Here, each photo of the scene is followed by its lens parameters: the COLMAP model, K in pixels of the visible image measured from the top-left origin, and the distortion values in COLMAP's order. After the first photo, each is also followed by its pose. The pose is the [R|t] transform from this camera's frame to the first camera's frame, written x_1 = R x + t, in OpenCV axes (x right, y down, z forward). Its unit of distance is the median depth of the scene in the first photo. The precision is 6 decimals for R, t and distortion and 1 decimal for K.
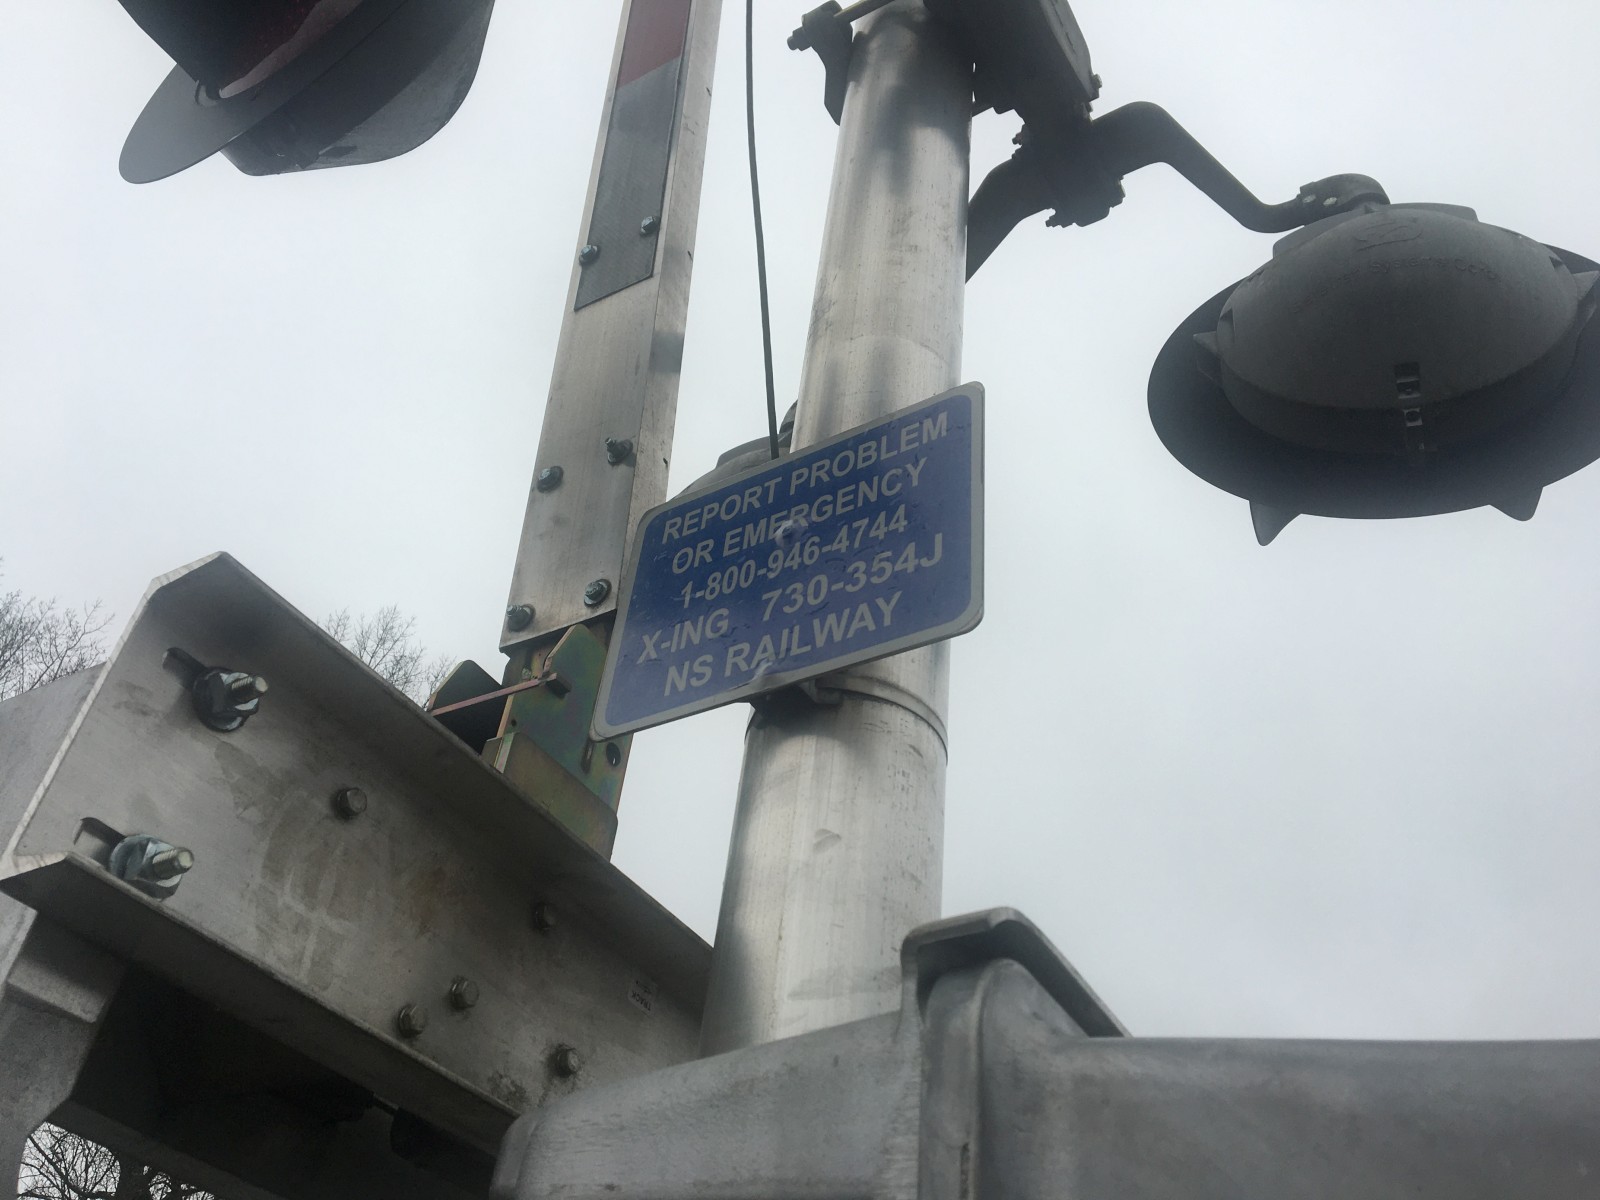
lens RADIAL K [[1347.5, 0, 802.4], [0, 1347.5, 594.9], [0, 0, 1]] dist [0.075680, -0.111098]
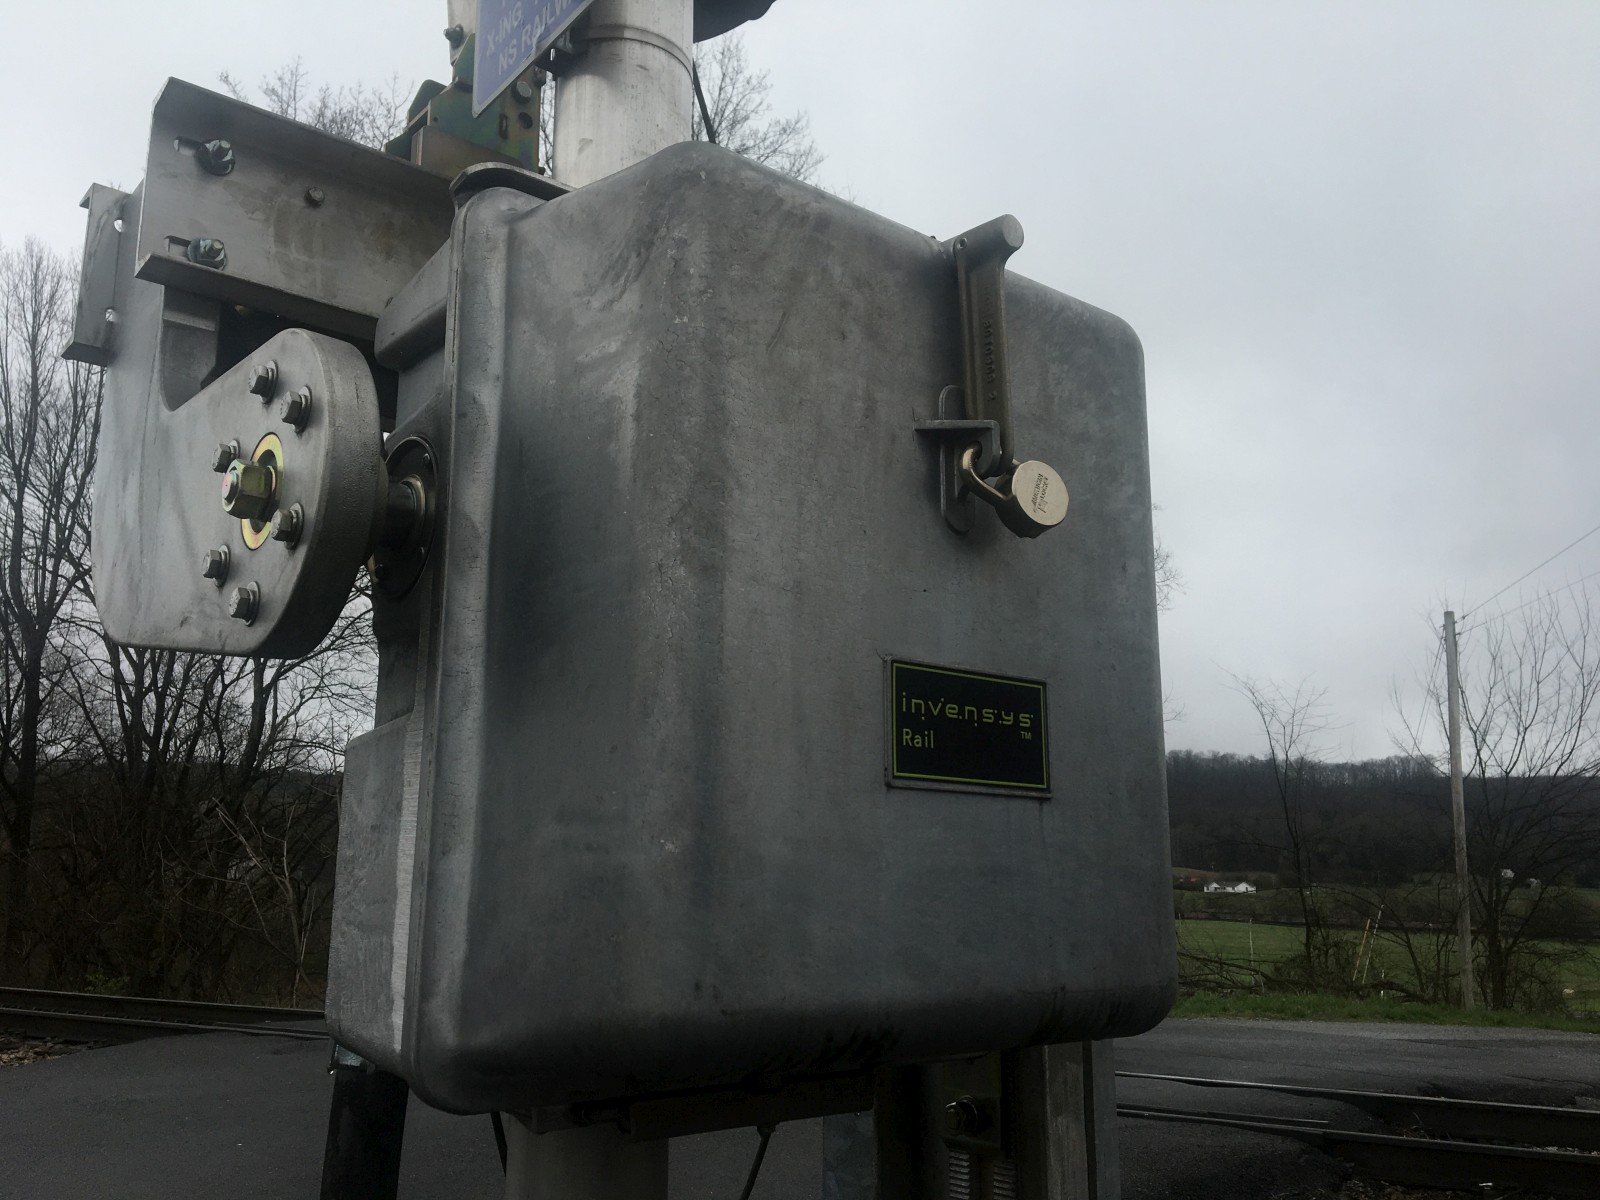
lens RADIAL K [[1347.5, 0, 804.2], [0, 1347.5, 590.1], [0, 0, 1]] dist [0.075680, -0.111098]
pose [[0.939484, -0.177347, -0.293116, 0.735610], [0.293062, 0.859153, 0.419489, 0.038974], [0.177437, -0.480004, 0.859135, -0.691712]]
